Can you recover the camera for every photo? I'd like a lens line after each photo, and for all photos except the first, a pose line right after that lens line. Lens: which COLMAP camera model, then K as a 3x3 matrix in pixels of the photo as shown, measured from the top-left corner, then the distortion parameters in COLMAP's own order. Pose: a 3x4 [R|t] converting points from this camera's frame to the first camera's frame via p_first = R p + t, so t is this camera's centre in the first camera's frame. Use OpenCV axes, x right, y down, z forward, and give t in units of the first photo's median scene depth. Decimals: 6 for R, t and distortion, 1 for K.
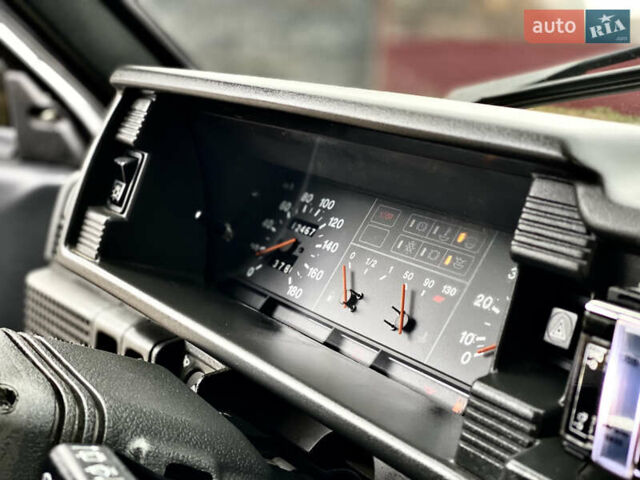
lens RADIAL K [[924.4, 0, 320.0], [0, 924.4, 240.0], [0, 0, 1]] dist [0.101029, -0.088045]
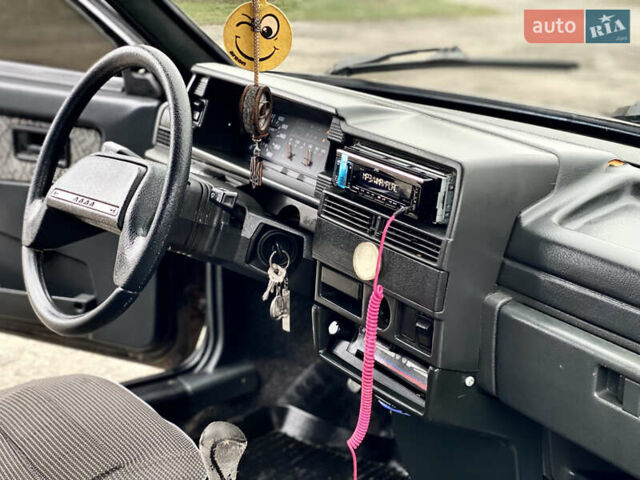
lens RADIAL K [[924.4, 0, 320.0], [0, 924.4, 240.0], [0, 0, 1]] dist [0.101029, -0.088045]
pose [[0.999267, -0.031317, 0.022024, 0.048117], [0.028238, 0.991322, 0.128389, -0.033367], [-0.025854, -0.127673, 0.991479, -1.549611]]
